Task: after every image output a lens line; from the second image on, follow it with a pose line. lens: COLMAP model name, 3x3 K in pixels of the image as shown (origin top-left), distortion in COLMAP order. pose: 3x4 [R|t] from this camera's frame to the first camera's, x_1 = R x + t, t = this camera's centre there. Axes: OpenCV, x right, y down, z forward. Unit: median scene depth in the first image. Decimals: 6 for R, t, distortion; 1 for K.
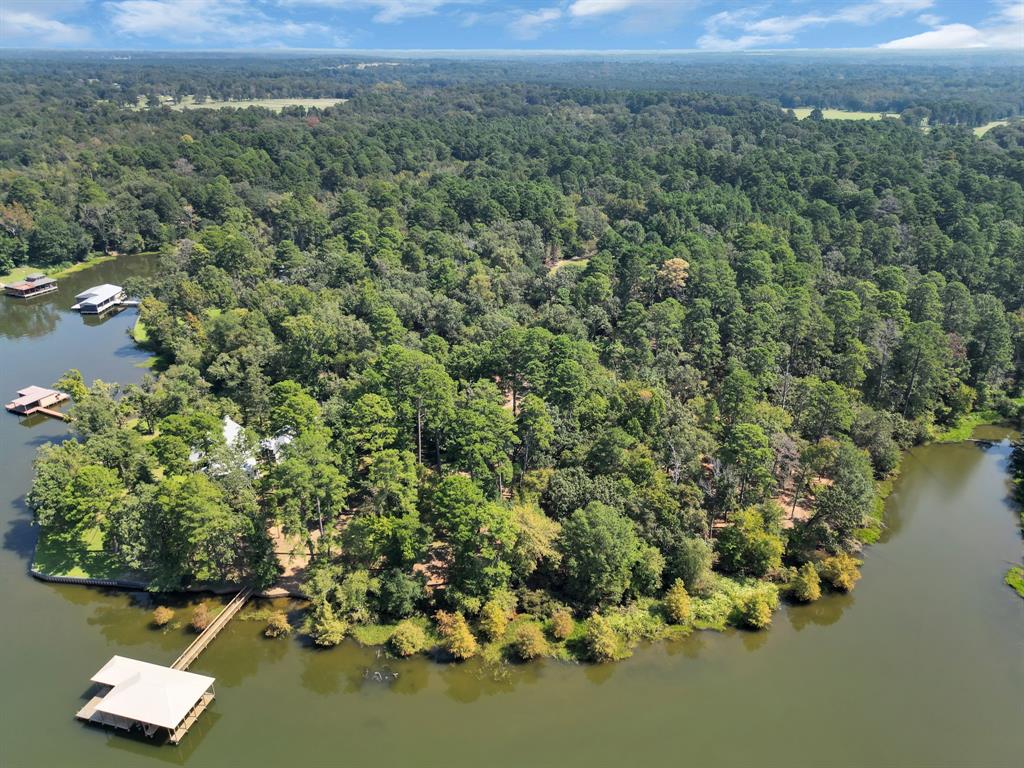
lens RADIAL K [[725.8, 0, 512.0], [0, 725.8, 384.0], [0, 0, 1]] dist [0.064013, -0.069093]
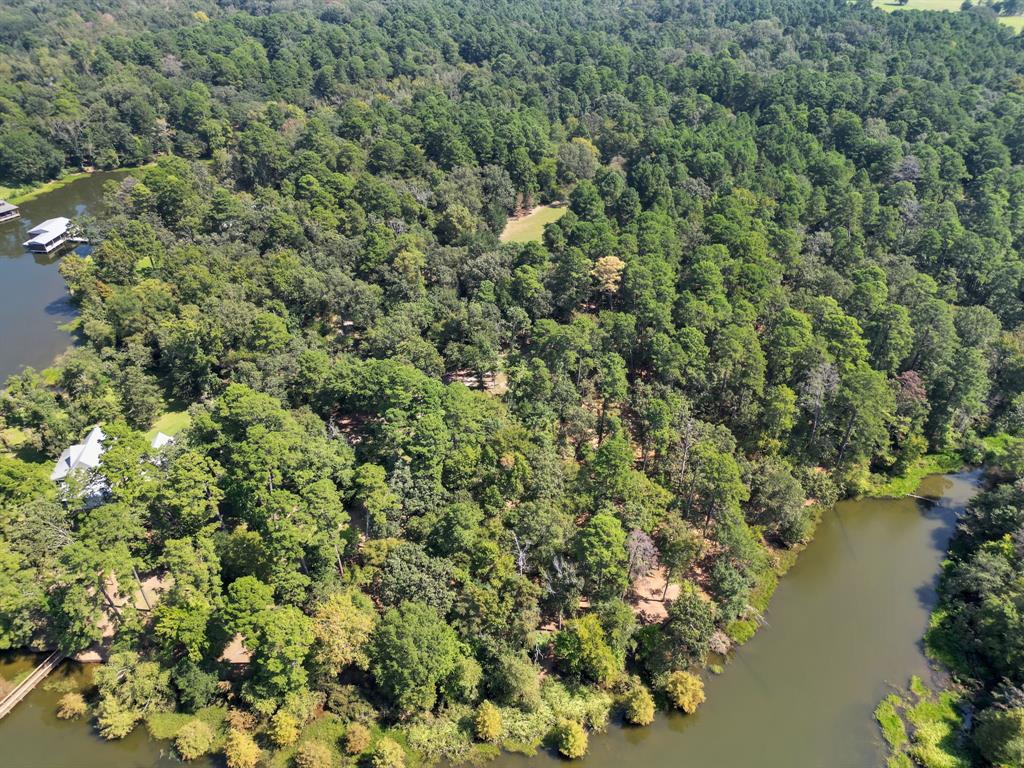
lens RADIAL K [[709.3, 0, 512.0], [0, 709.3, 384.0], [0, 0, 1]] dist [0.043423, -0.032494]
pose [[0.994569, 0.063913, -0.082146, 0.186302], [-0.047567, 0.981123, 0.187443, -0.176698], [0.092575, -0.182517, 0.978835, 0.122381]]
